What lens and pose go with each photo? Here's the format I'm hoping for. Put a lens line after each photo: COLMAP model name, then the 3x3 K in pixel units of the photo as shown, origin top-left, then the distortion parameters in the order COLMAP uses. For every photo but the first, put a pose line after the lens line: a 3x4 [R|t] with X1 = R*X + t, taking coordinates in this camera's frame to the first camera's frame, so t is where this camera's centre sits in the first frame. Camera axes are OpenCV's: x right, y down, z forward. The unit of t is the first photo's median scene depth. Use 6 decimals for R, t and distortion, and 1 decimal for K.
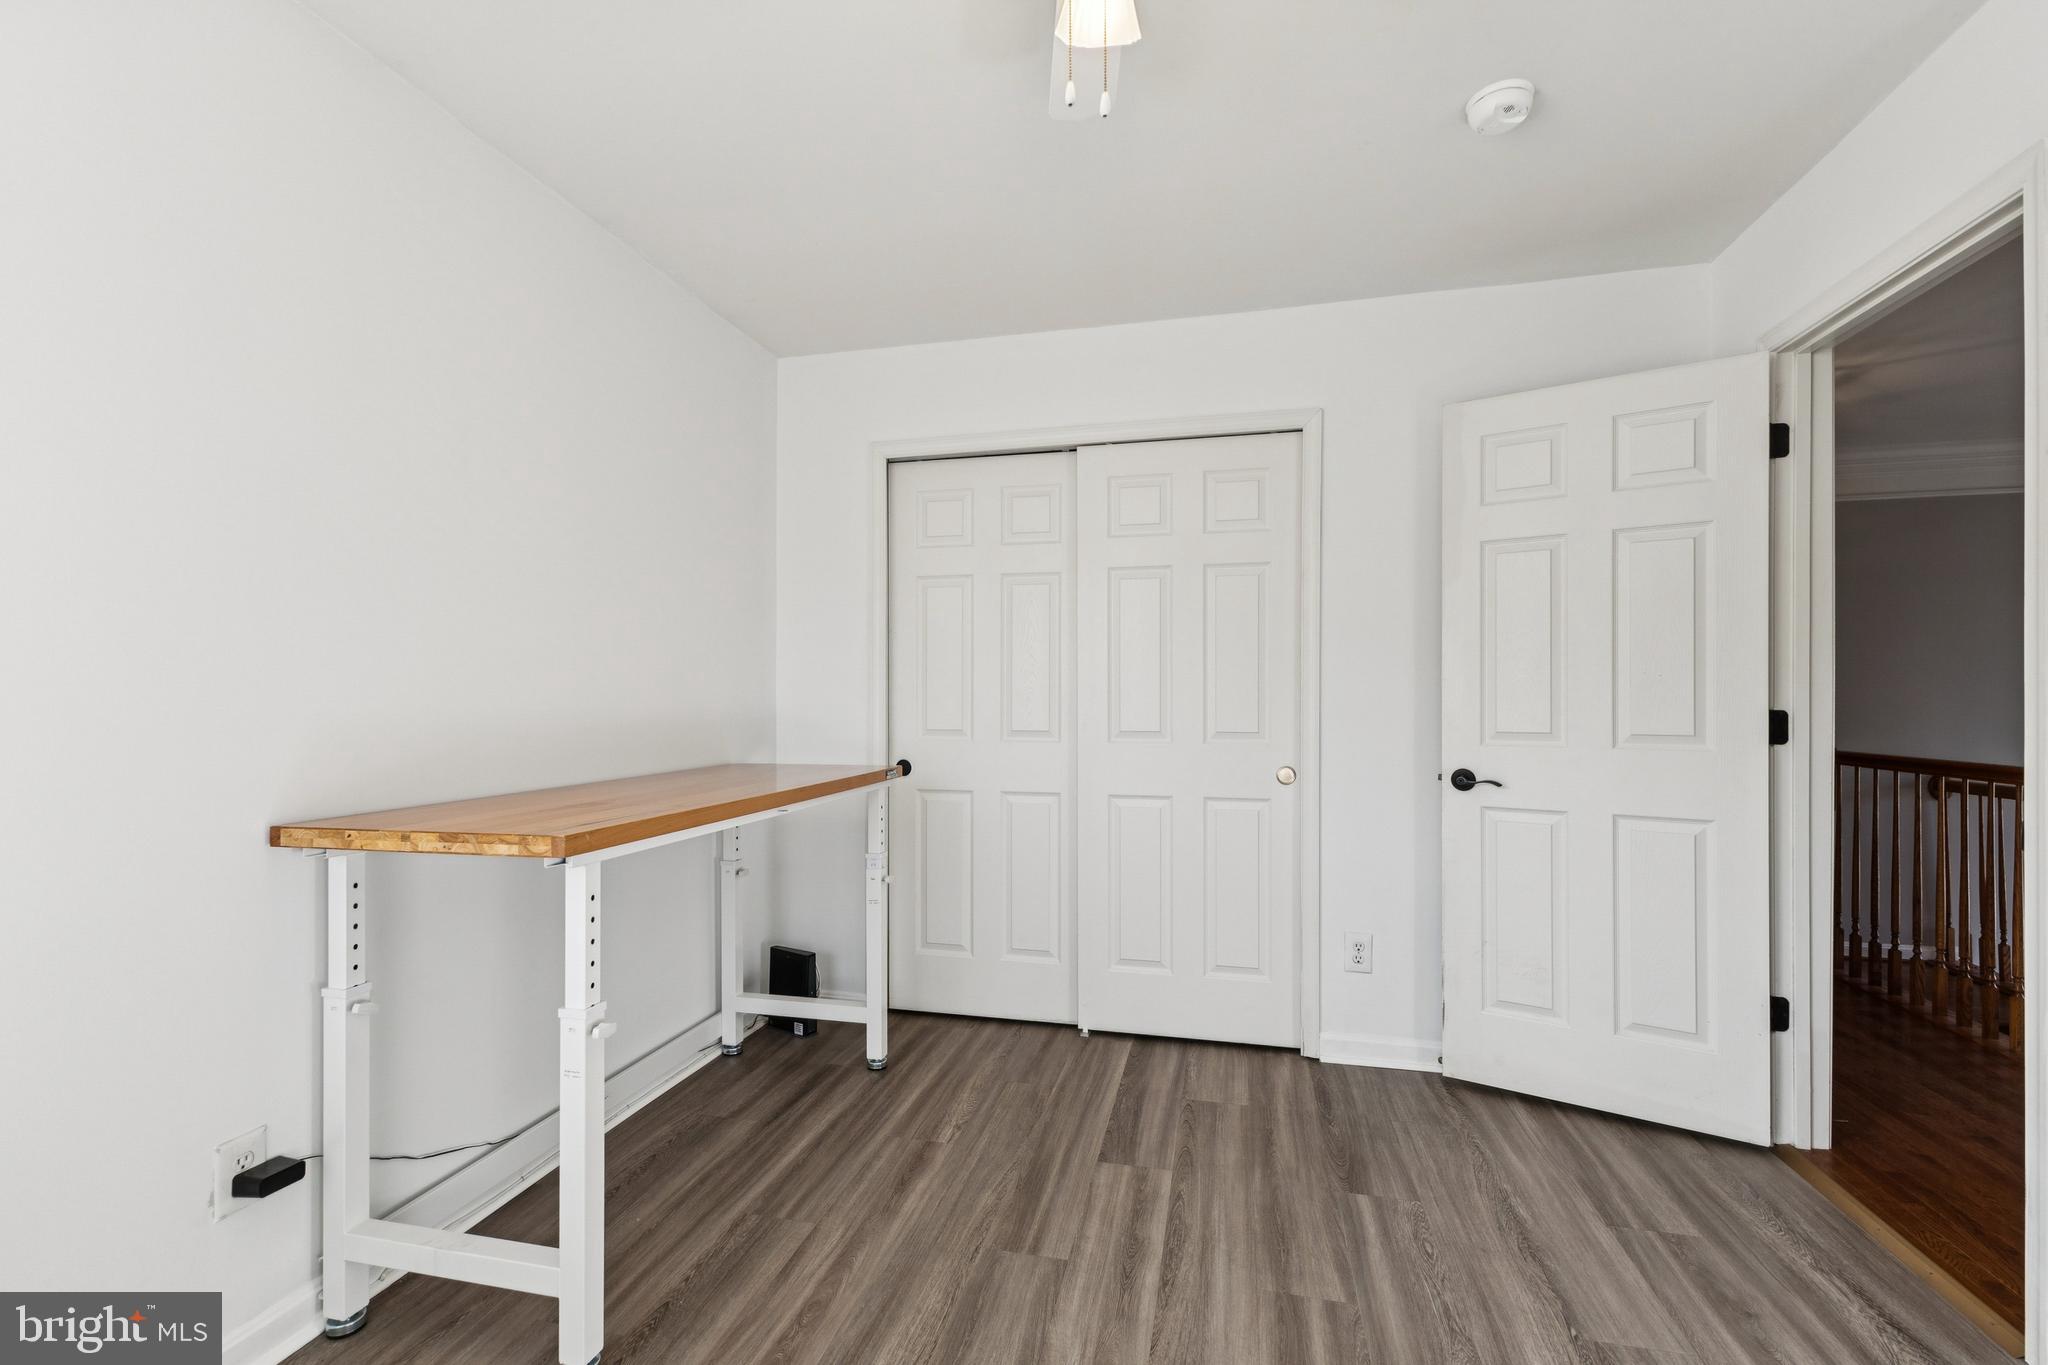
lens RADIAL K [[877.4, 0, 1020.1], [0, 877.4, 693.3], [0, 0, 1]] dist [0.002284, 0.000027]
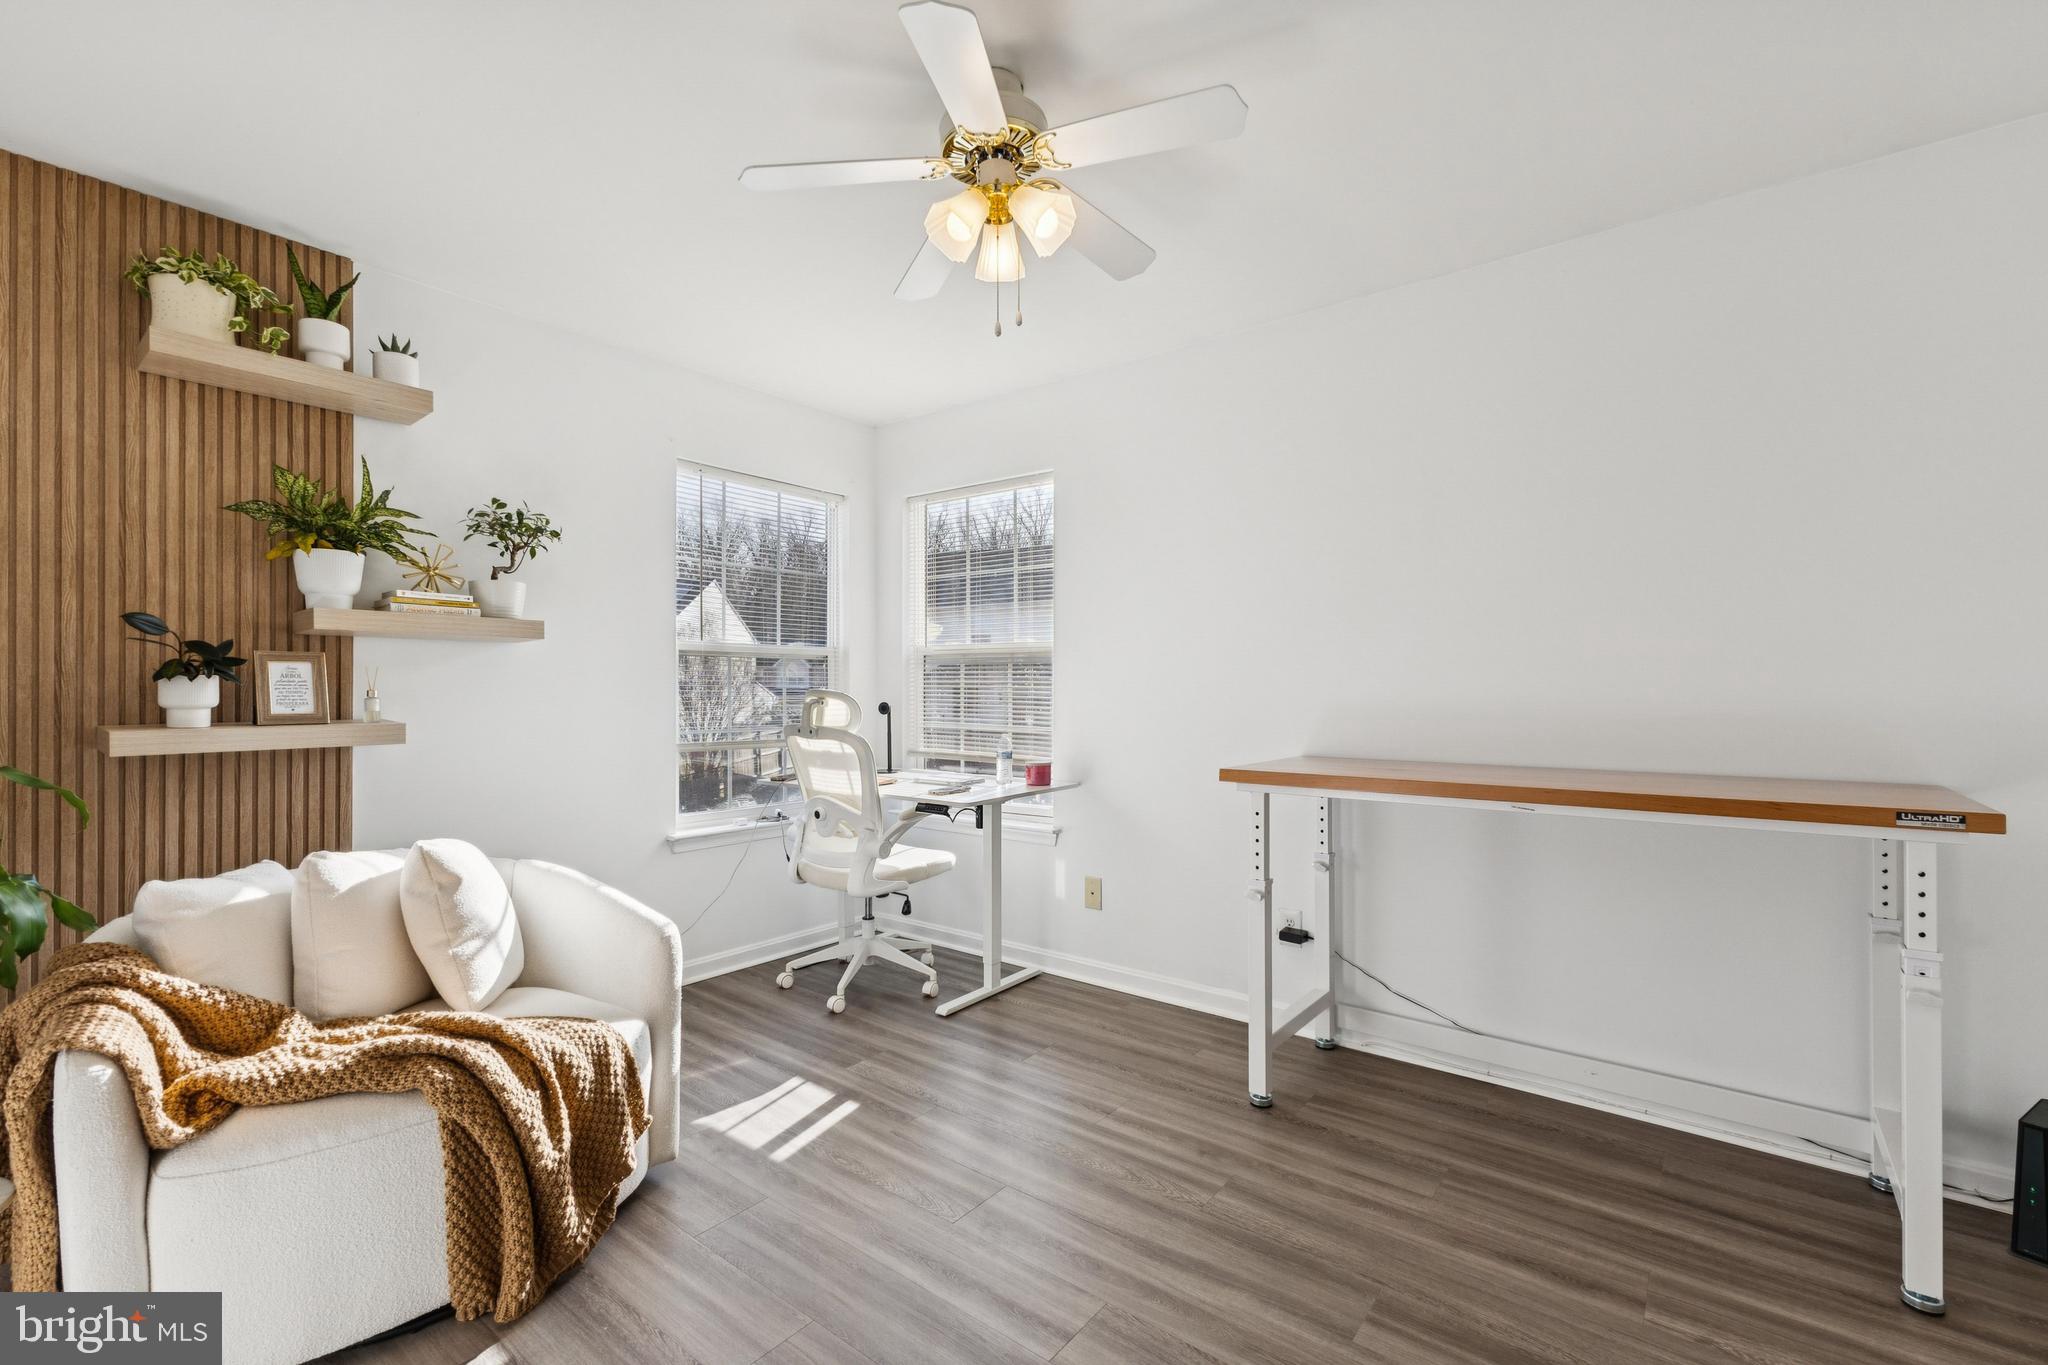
lens RADIAL K [[877.4, 0, 1017.3], [0, 877.4, 677.0], [0, 0, 1]] dist [0.002284, 0.000027]
pose [[-0.398426, -0.000142, -0.917200, 0.833344], [-0.002362, 0.999997, 0.000872, 0.000233], [0.917197, 0.002514, -0.398425, 0.895977]]
